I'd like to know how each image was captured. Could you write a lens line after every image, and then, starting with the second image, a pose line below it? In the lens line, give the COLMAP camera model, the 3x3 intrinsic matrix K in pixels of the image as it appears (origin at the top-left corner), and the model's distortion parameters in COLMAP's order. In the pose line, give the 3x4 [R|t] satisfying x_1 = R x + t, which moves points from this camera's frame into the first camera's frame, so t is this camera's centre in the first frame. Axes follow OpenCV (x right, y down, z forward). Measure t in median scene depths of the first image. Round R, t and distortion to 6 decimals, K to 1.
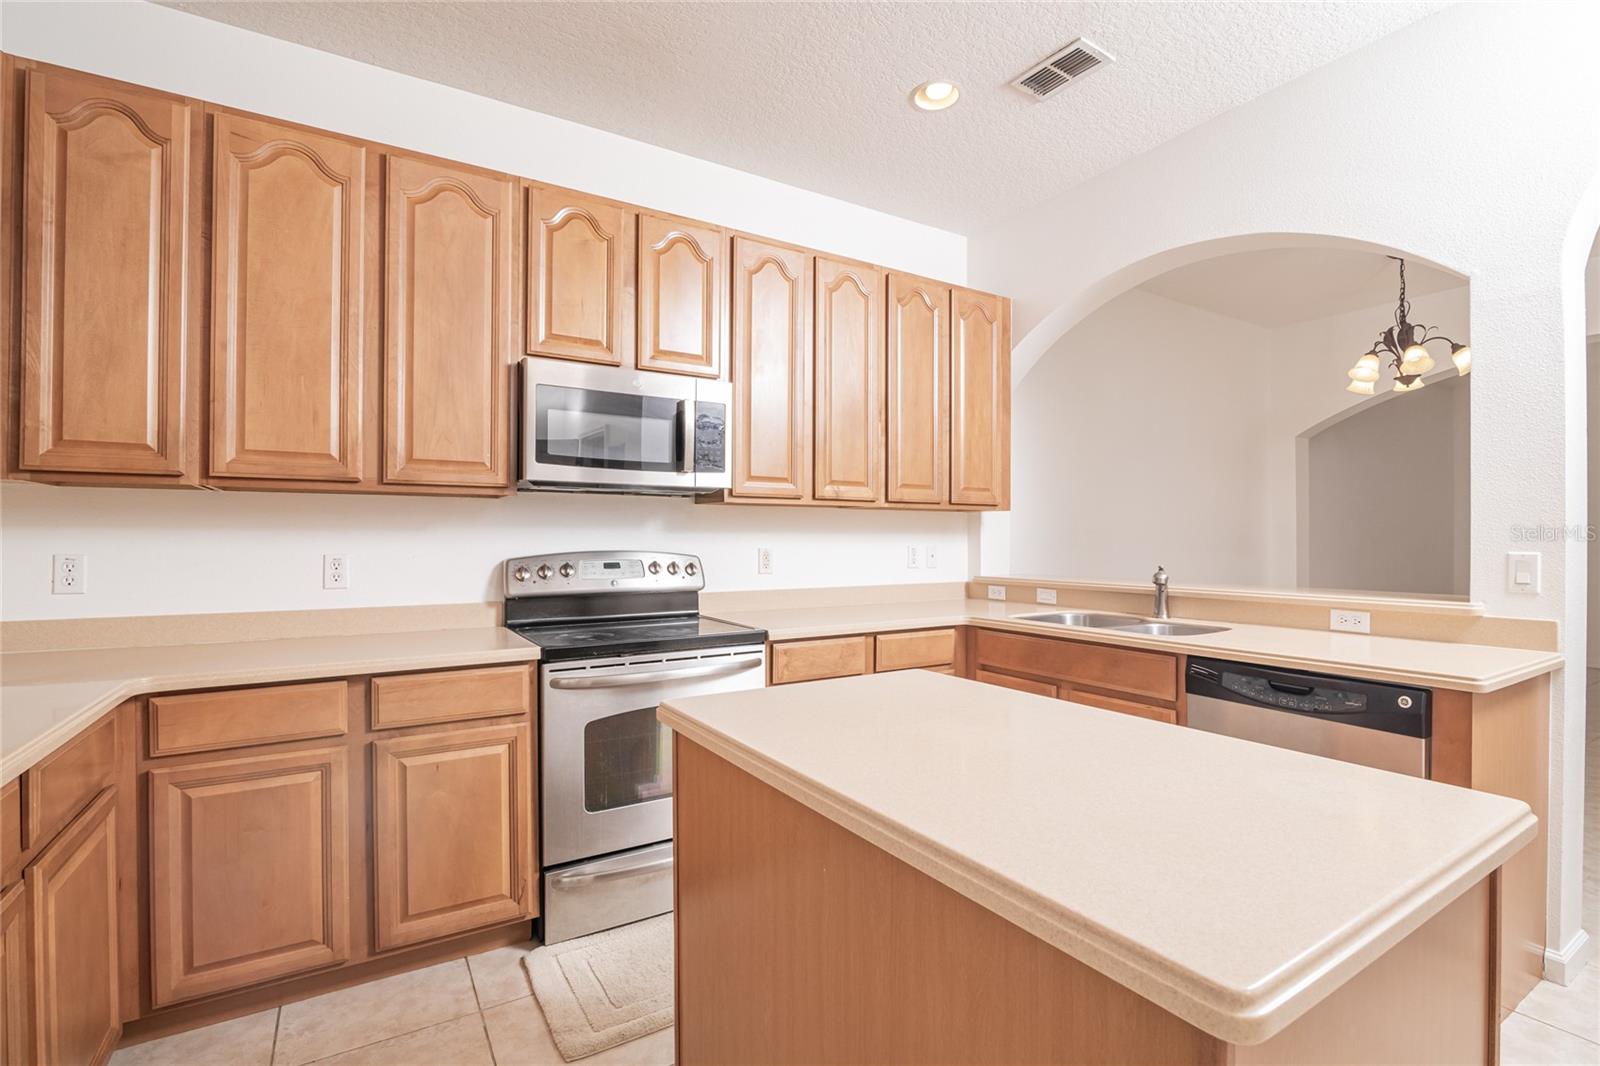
lens RADIAL K [[729.7, 0, 805.7], [0, 729.7, 536.9], [0, 0, 1]] dist [-0.024111, 0.002970]
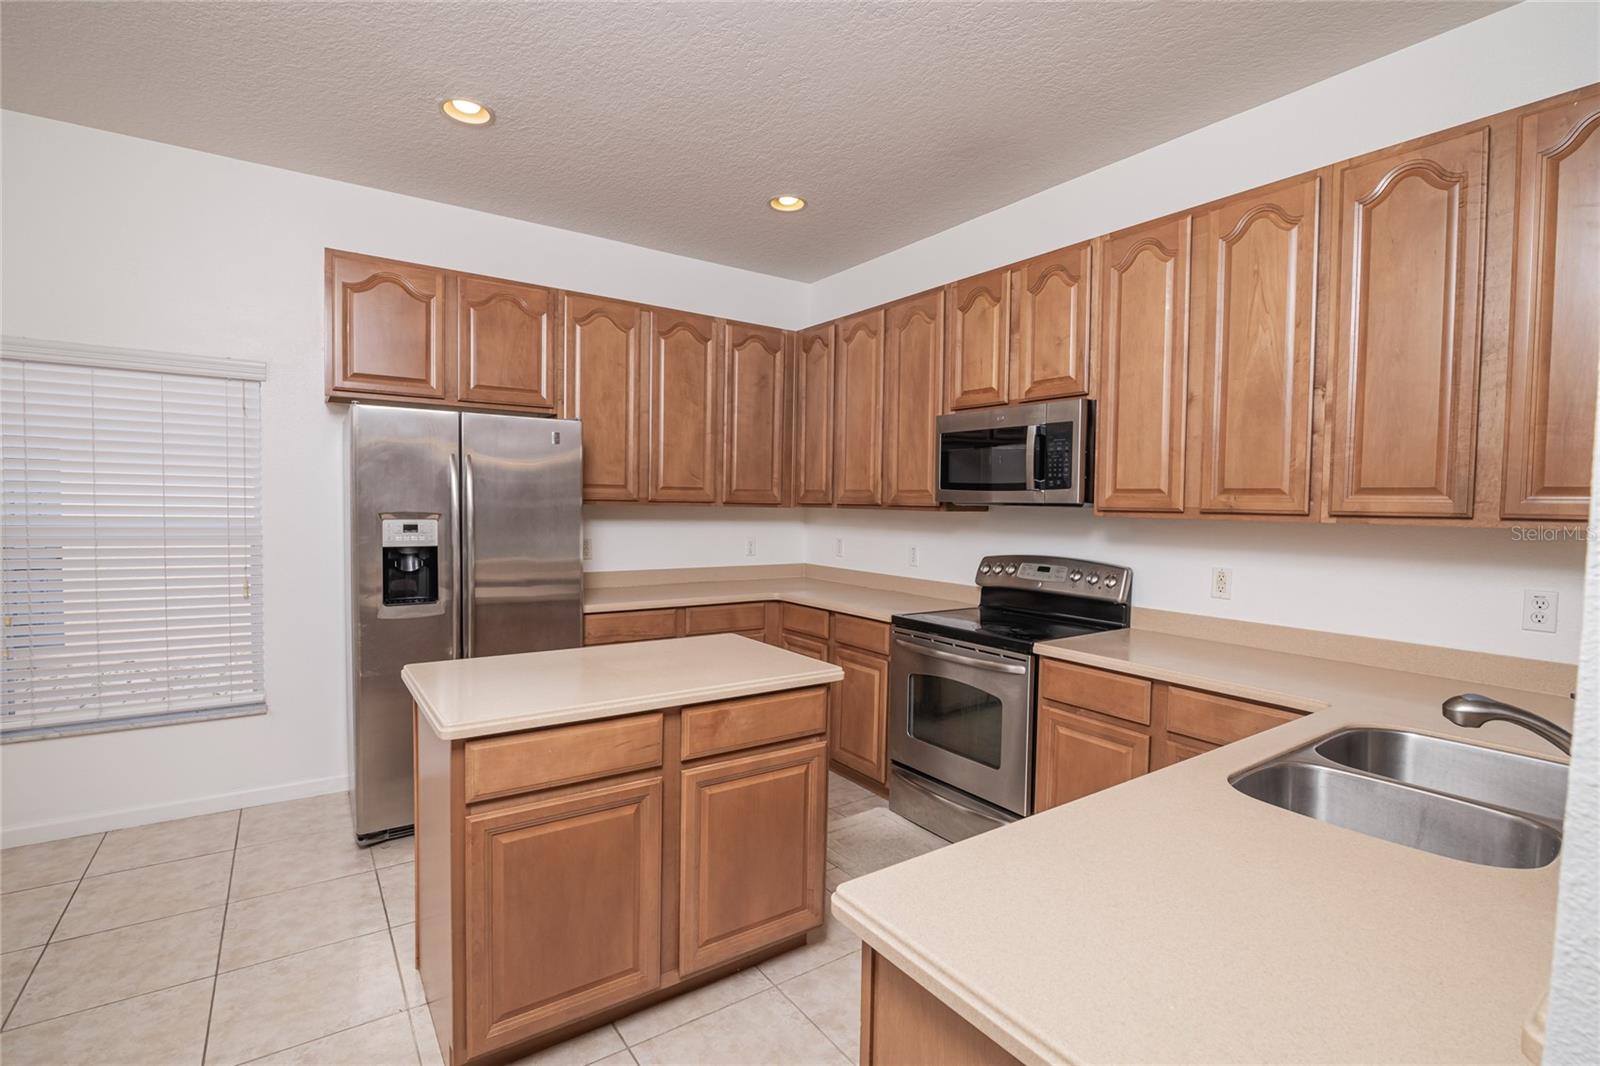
lens RADIAL K [[729.7, 0, 787.9], [0, 729.7, 535.4], [0, 0, 1]] dist [-0.024111, 0.002970]
pose [[0.041619, 0.045706, -0.998088, 1.116607], [-0.012921, 0.998894, 0.045204, -0.078858], [0.999050, 0.011015, 0.042163, 0.698557]]
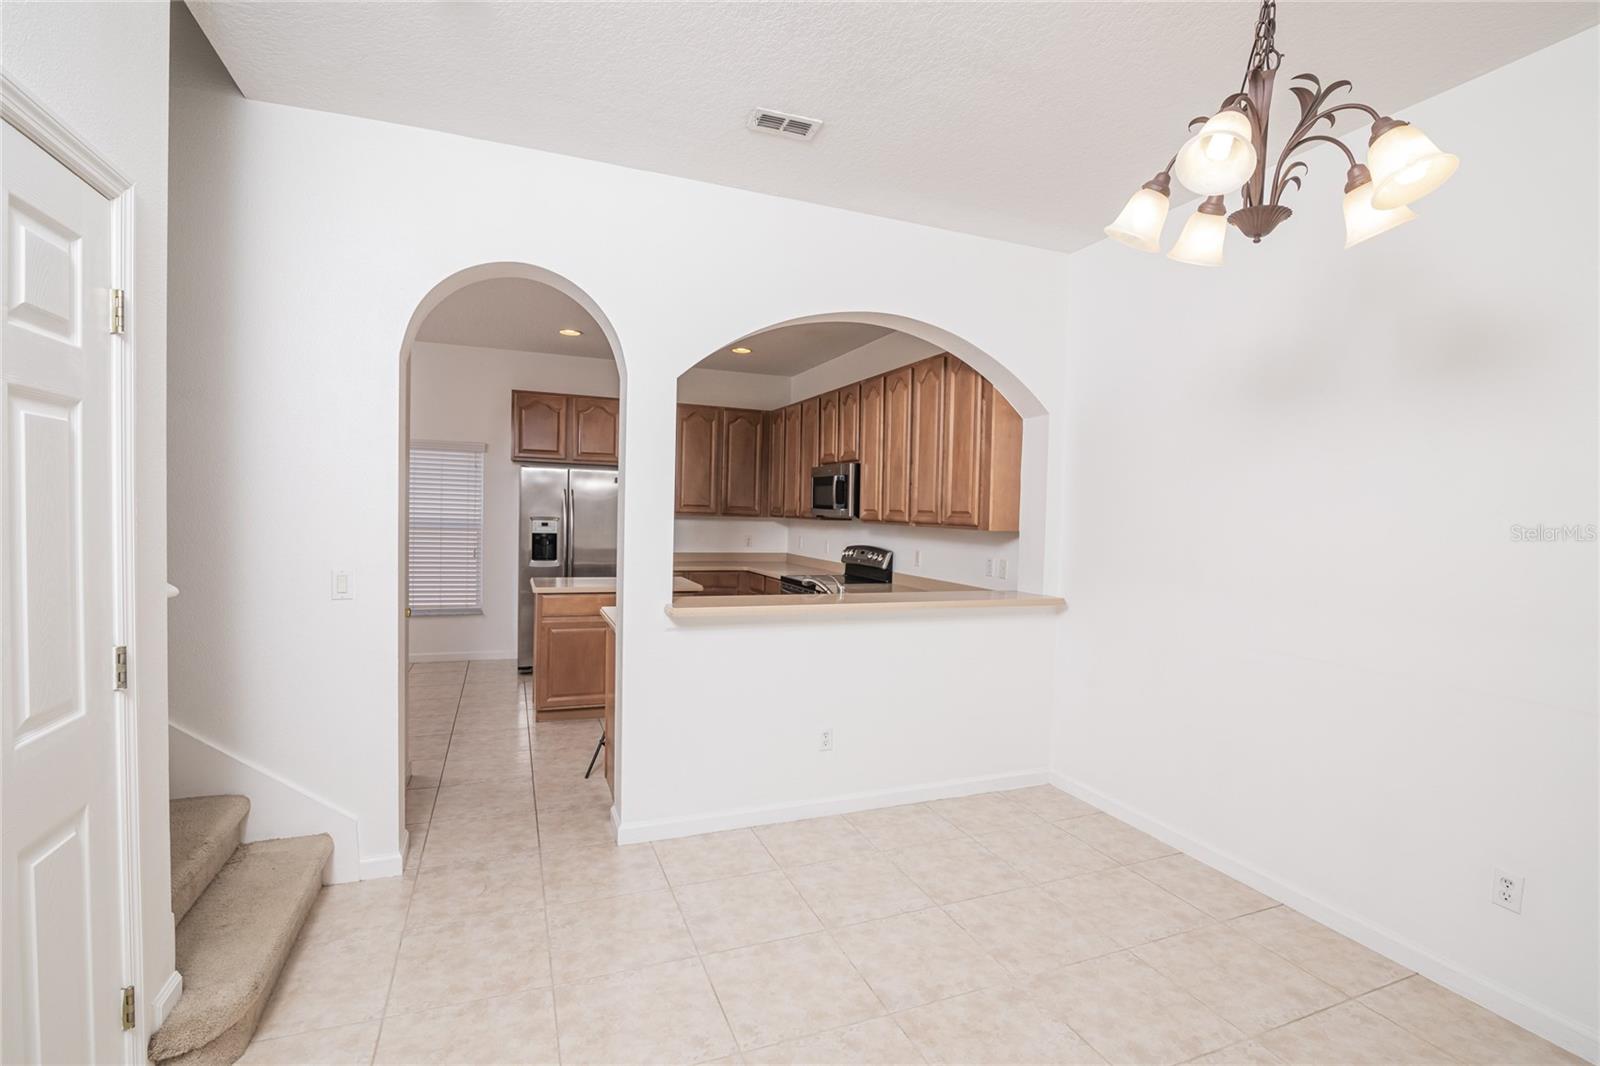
lens RADIAL K [[729.7, 0, 800.3], [0, 729.7, 536.3], [0, 0, 1]] dist [-0.024111, 0.002970]
pose [[-0.176920, 0.031713, -0.983714, 2.357127], [-0.022924, 0.999077, 0.036331, -0.102373], [0.983958, 0.028979, -0.176029, 1.532188]]
